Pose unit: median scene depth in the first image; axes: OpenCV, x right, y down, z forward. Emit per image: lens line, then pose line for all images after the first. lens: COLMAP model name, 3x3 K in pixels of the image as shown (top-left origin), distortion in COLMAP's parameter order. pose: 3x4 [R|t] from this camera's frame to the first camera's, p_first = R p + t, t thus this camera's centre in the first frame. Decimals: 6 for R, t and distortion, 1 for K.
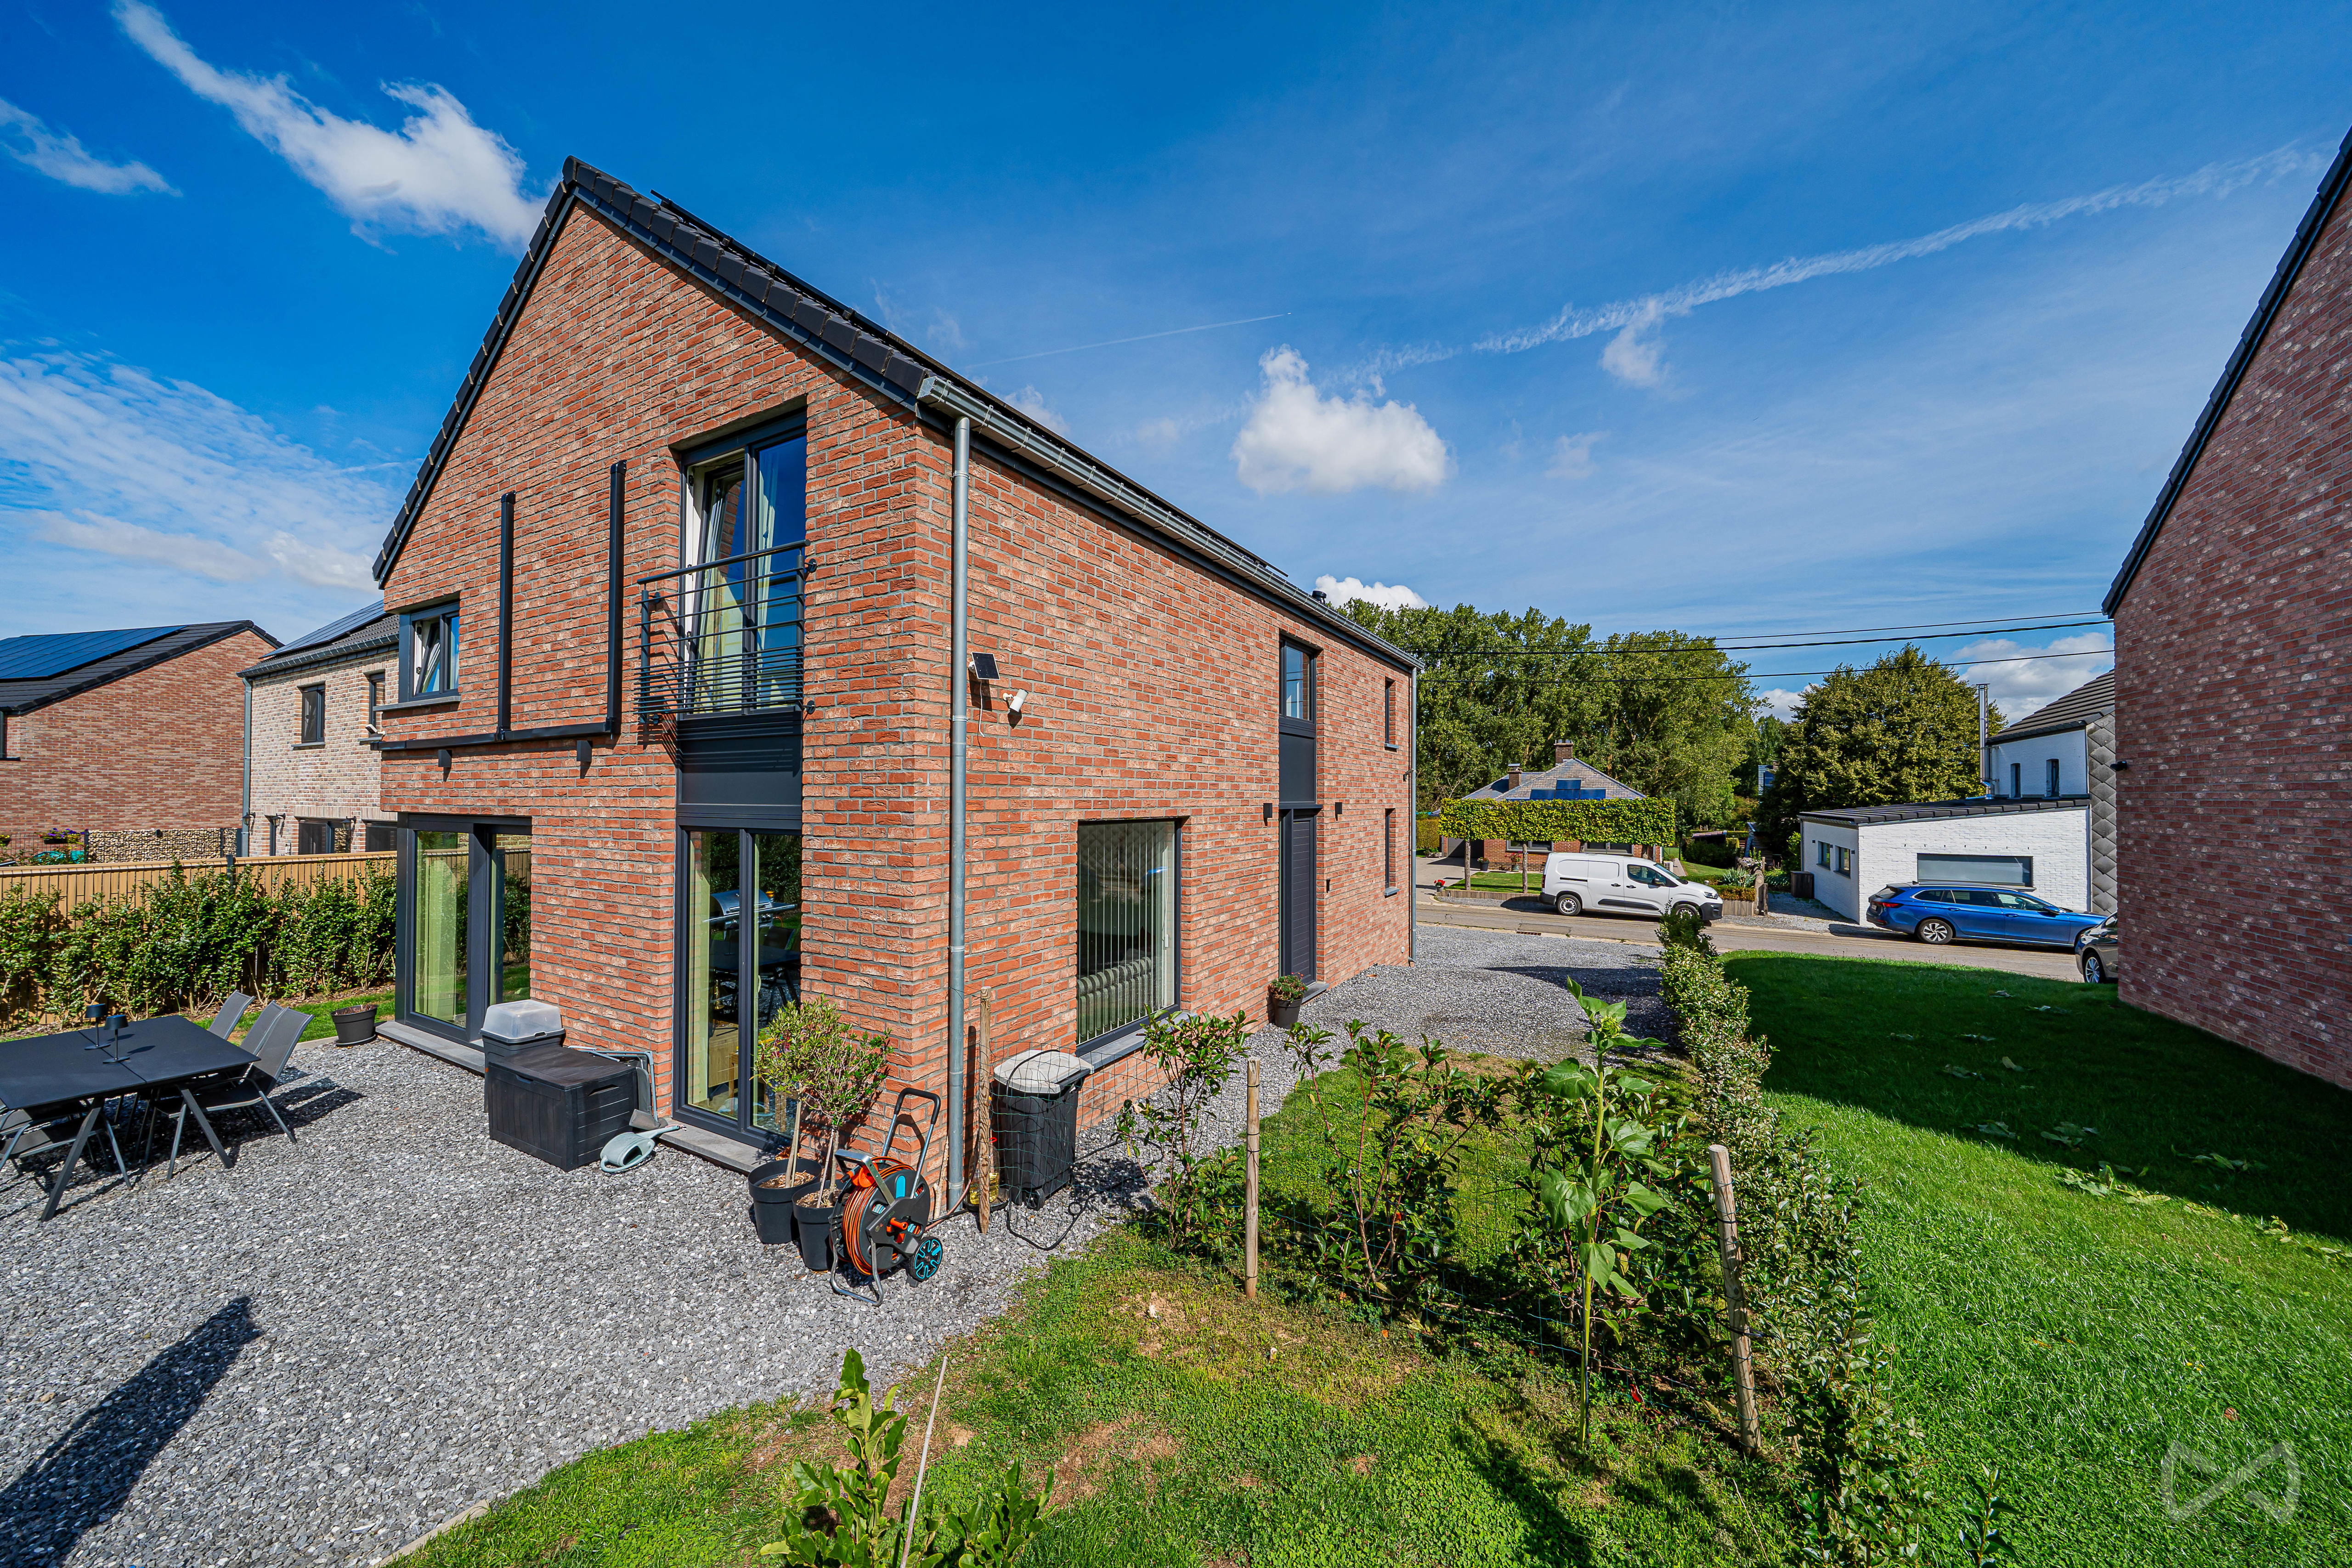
lens RADIAL K [[815.4, 0, 1185.5], [0, 815.4, 782.3], [0, 0, 1]] dist [-0.001600, -0.000090]
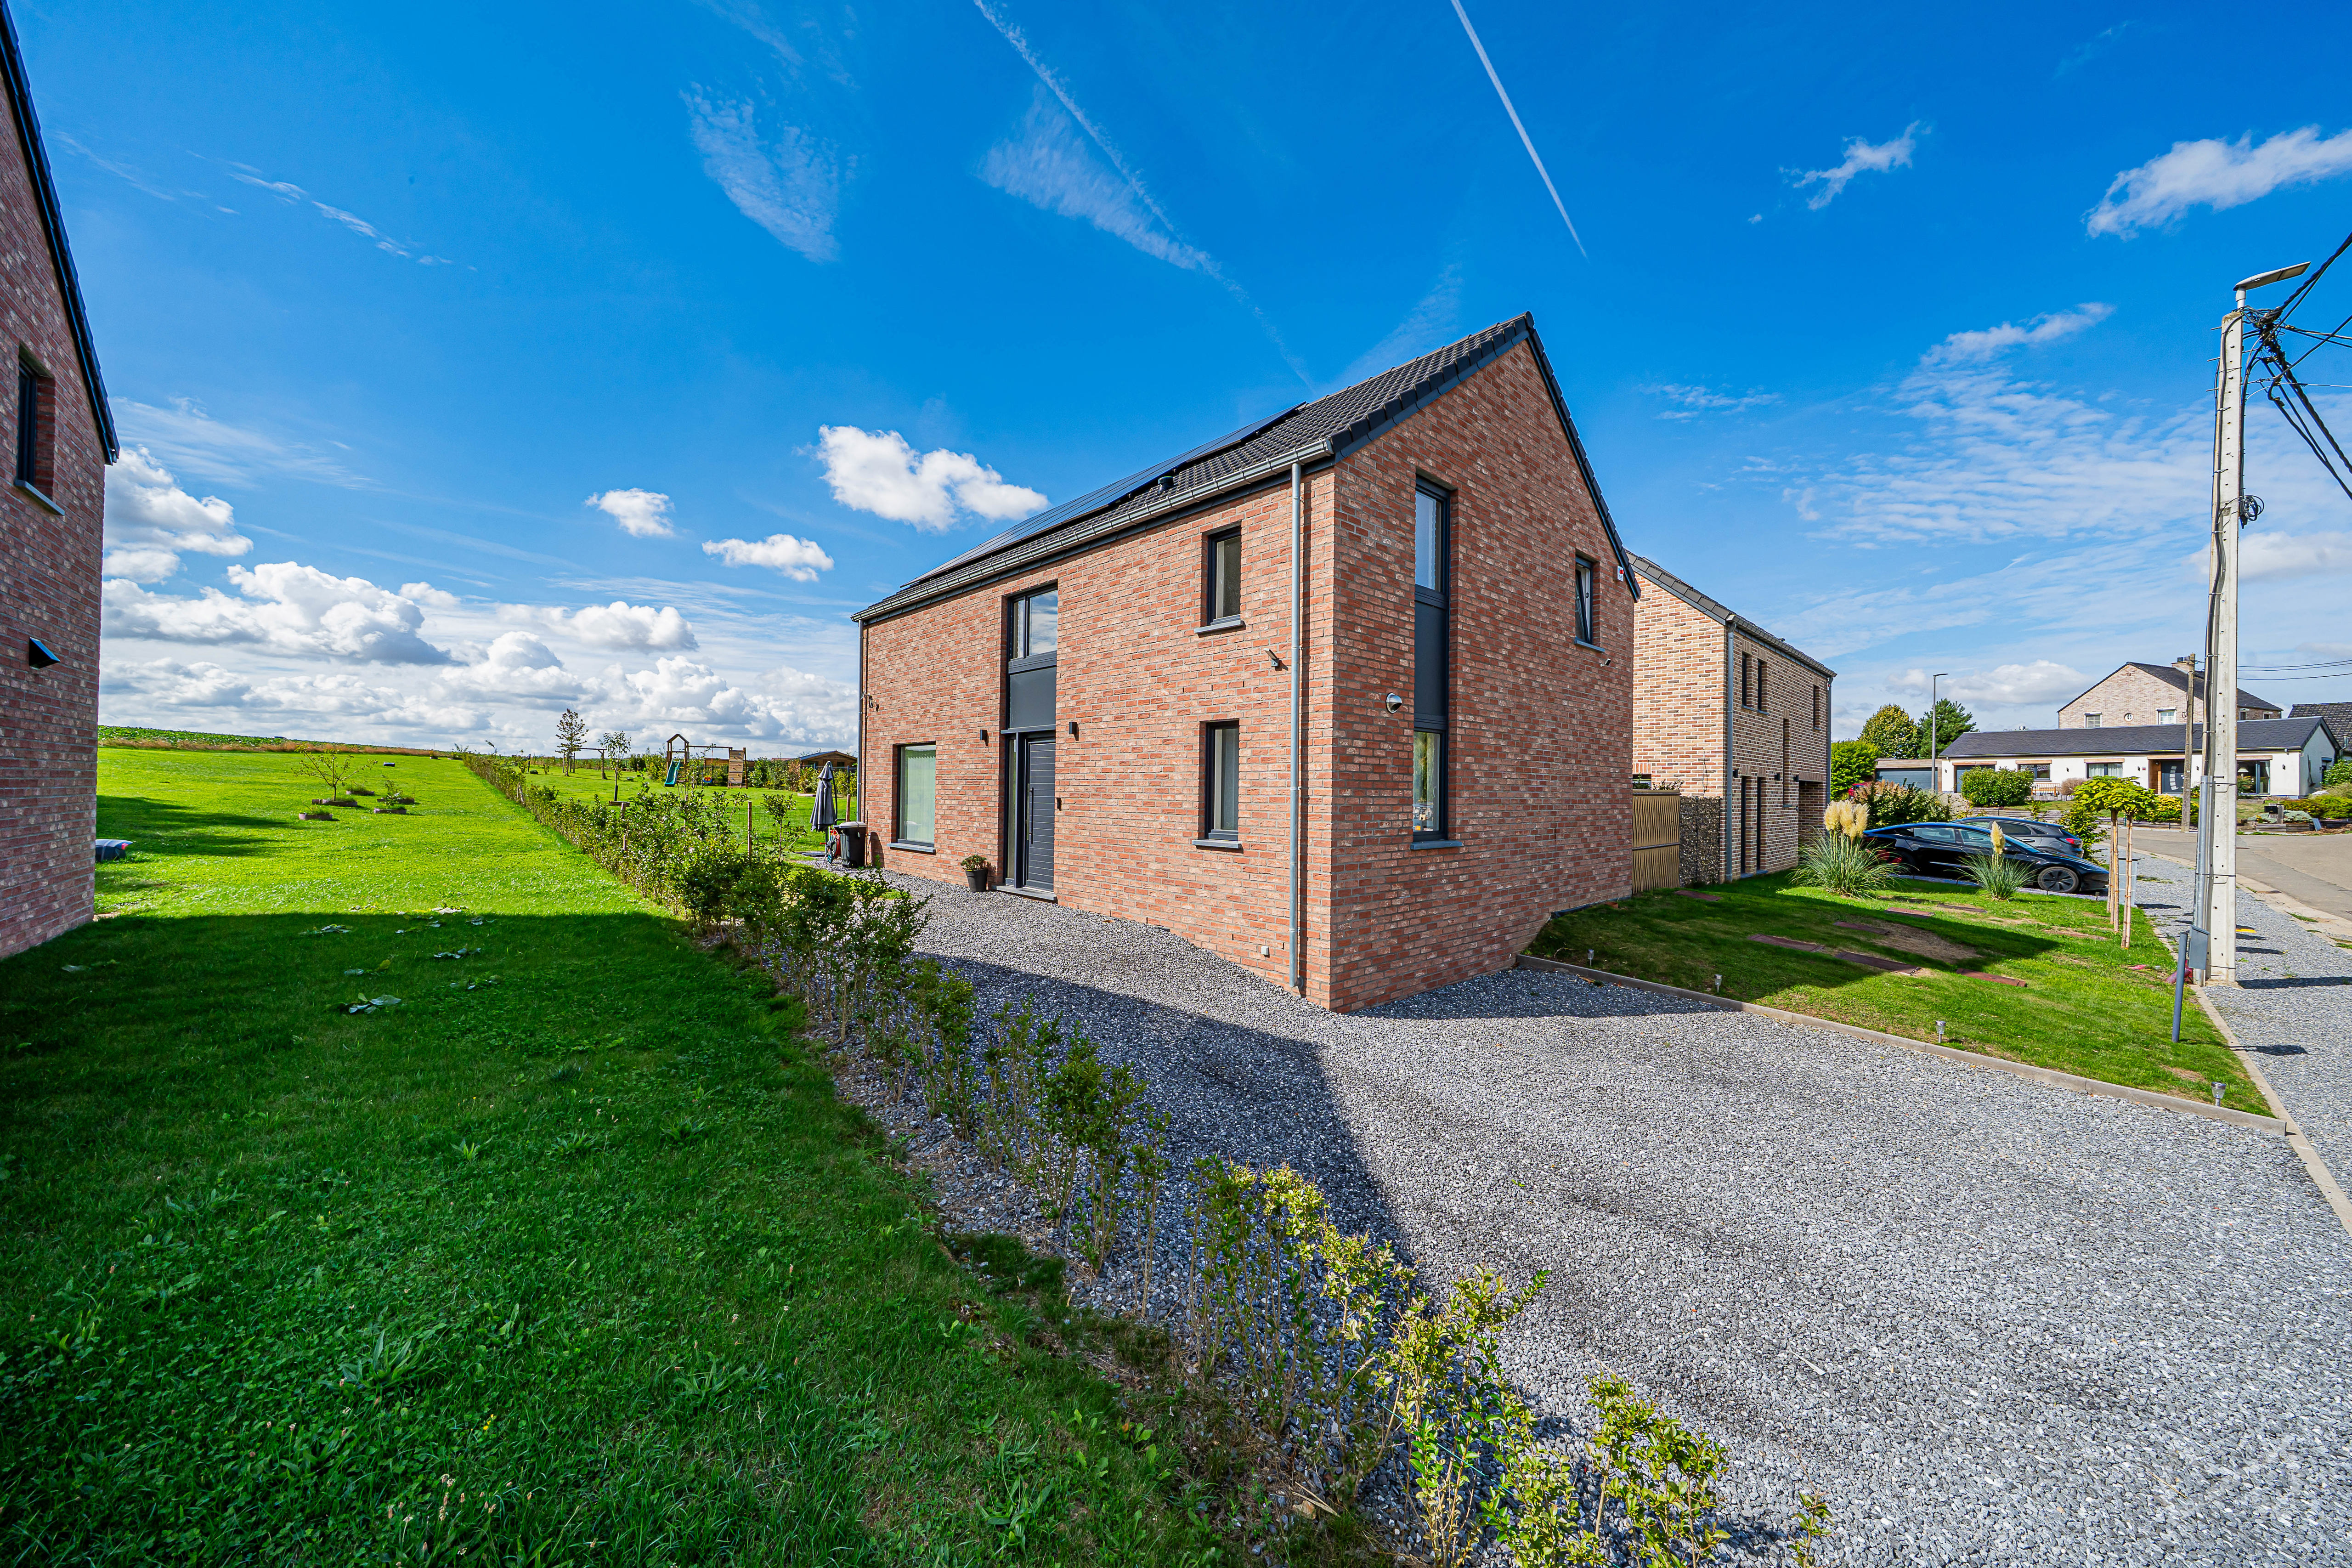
lens RADIAL K [[815.4, 0, 1163.6], [0, 815.4, 787.7], [0, 0, 1]] dist [-0.001600, -0.000090]
pose [[-0.284718, -0.008647, -0.958572, 1.323028], [0.000744, 0.999957, -0.009241, 0.134333], [0.958611, -0.003344, -0.284699, 1.653318]]
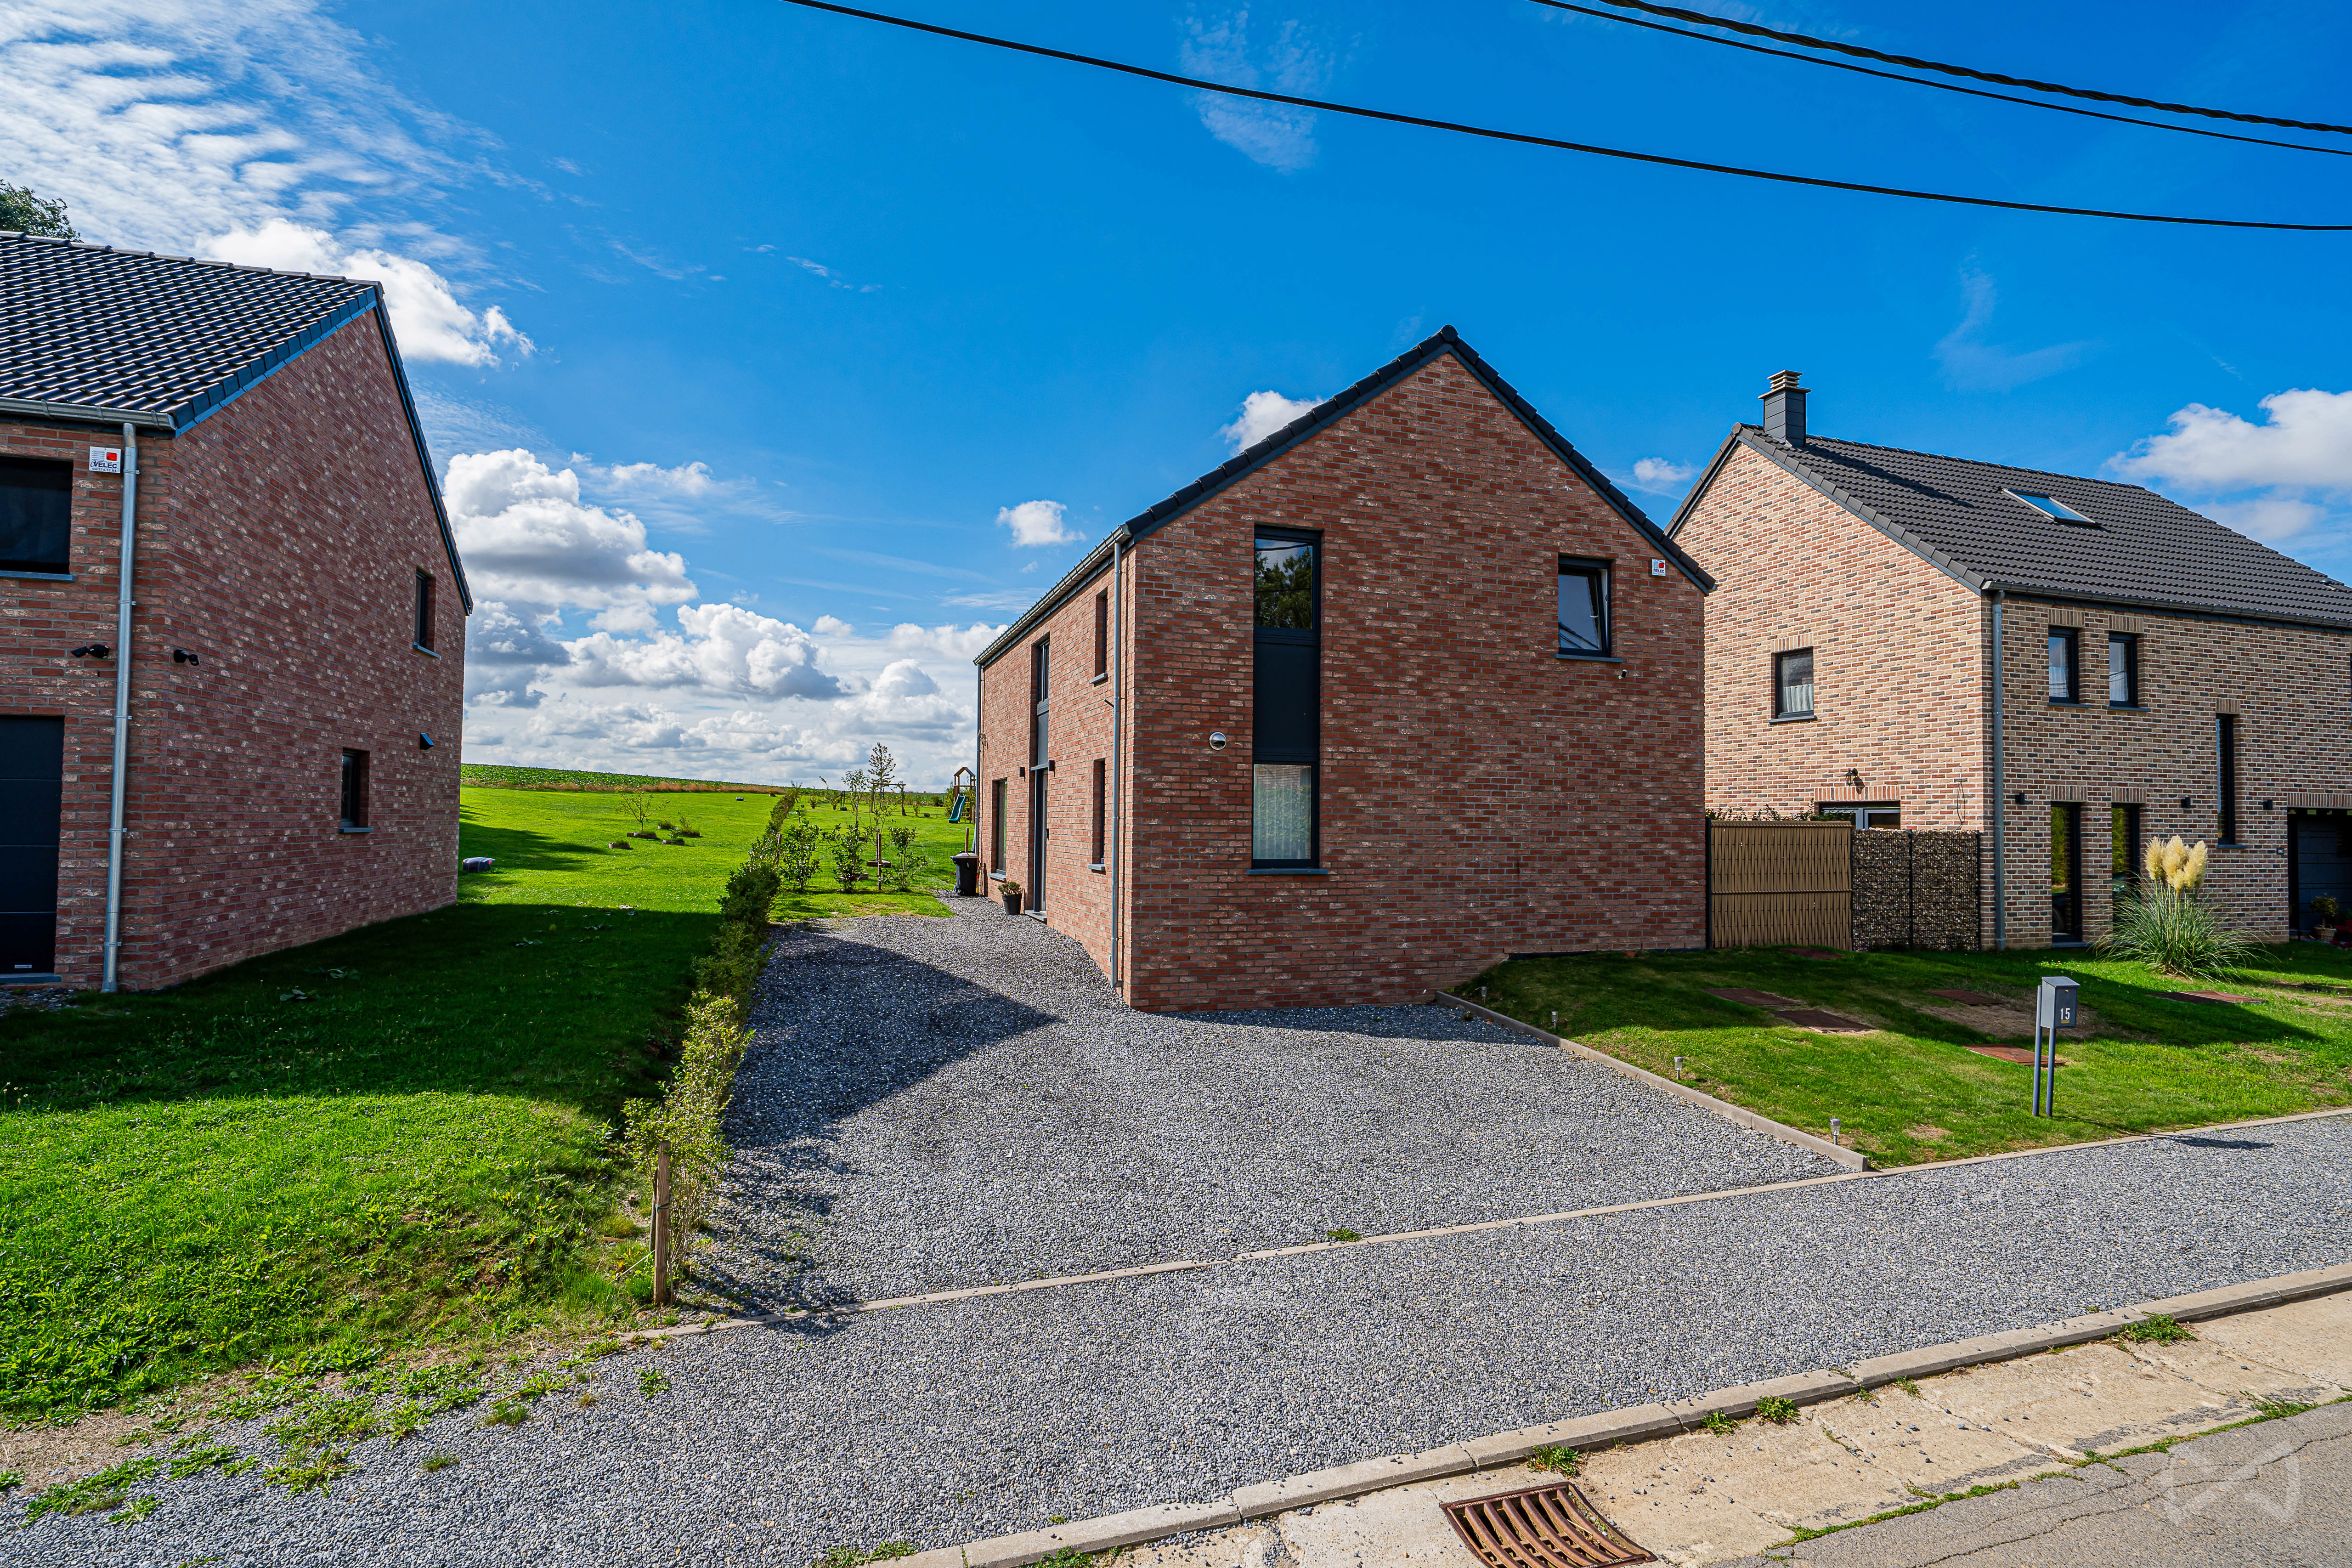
lens RADIAL K [[1113.9, 0, 1188.2], [0, 1113.9, 797.7], [0, 0, 1]] dist [0.013908, -0.000201]
pose [[-0.656673, -0.027067, -0.753690, 1.445514], [-0.002044, 0.999416, -0.034111, 0.149680], [0.754173, -0.020860, -0.656344, 2.552764]]
